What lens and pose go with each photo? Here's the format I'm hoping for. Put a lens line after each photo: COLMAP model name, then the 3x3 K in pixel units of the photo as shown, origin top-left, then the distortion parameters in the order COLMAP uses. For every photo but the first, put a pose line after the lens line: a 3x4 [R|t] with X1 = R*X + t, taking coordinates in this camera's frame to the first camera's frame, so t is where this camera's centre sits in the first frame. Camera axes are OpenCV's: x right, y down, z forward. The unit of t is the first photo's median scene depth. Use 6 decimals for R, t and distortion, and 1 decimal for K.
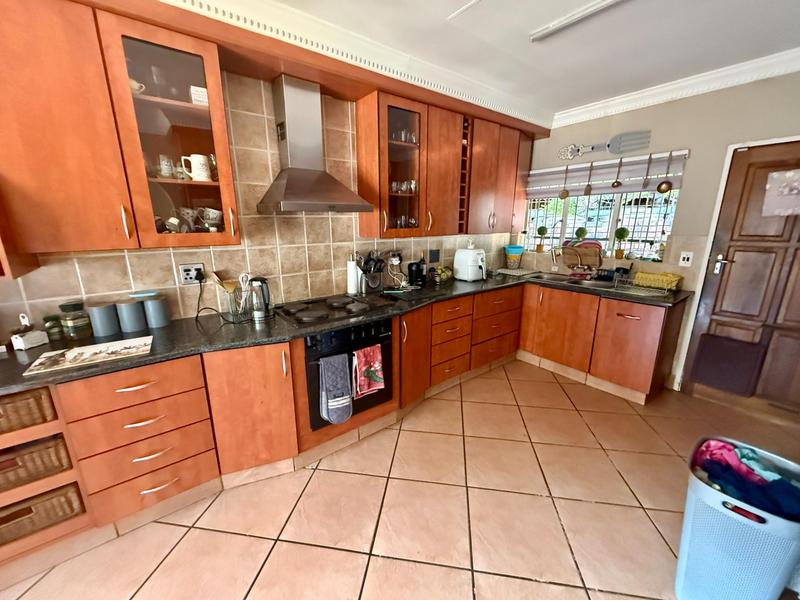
lens RADIAL K [[321.0, 0, 400.0], [0, 321.0, 300.0], [0, 0, 1]] dist [-0.000605, -0.000010]
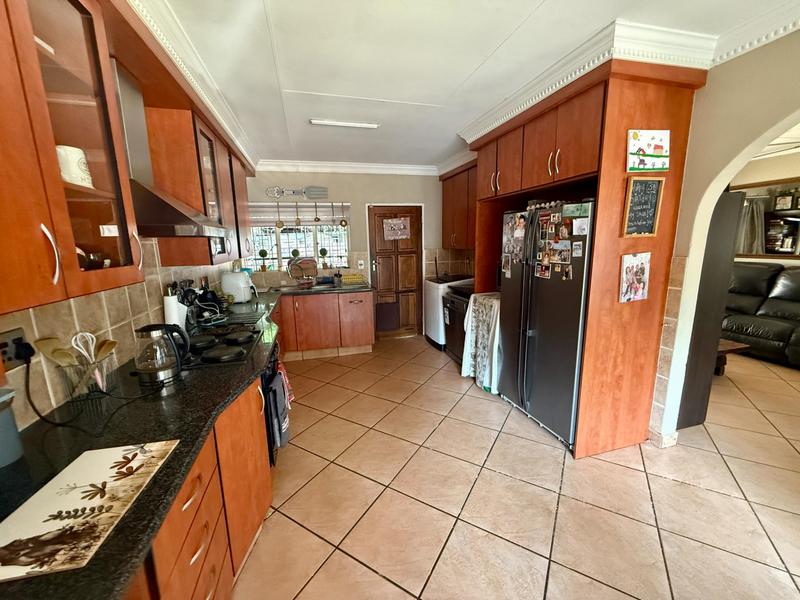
lens RADIAL K [[321.0, 0, 400.0], [0, 321.0, 300.0], [0, 0, 1]] dist [-0.000605, -0.000010]
pose [[0.376026, -0.173659, 0.910191, -0.913934], [0.242296, 0.966532, 0.084309, -0.053218], [-0.894370, 0.188833, 0.405518, 0.199873]]
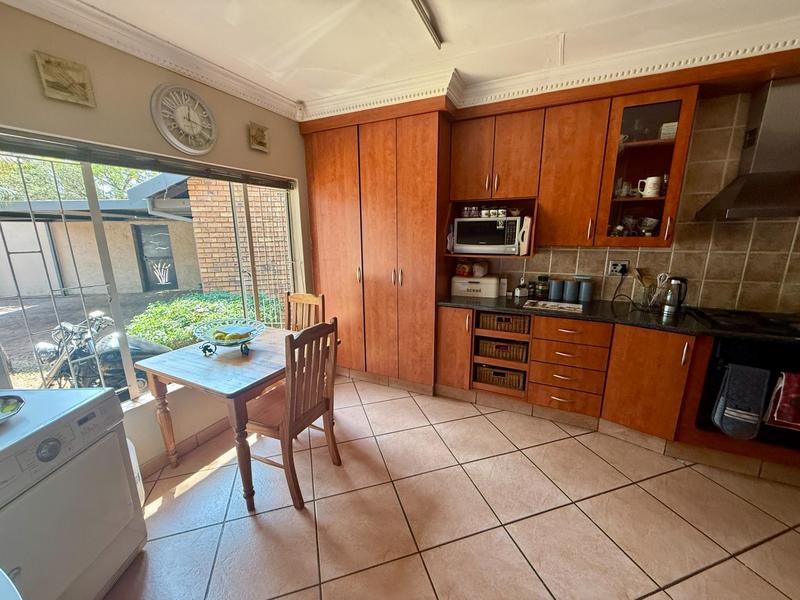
lens RADIAL K [[317.3, 0, 398.6], [0, 317.3, 301.3], [0, 0, 1]] dist [-0.001782, 0.000295]
pose [[0.434690, 0.196368, -0.878911, 0.131393], [-0.207674, 0.971492, 0.114341, 0.092162], [0.876308, 0.132824, 0.463079, -0.380811]]
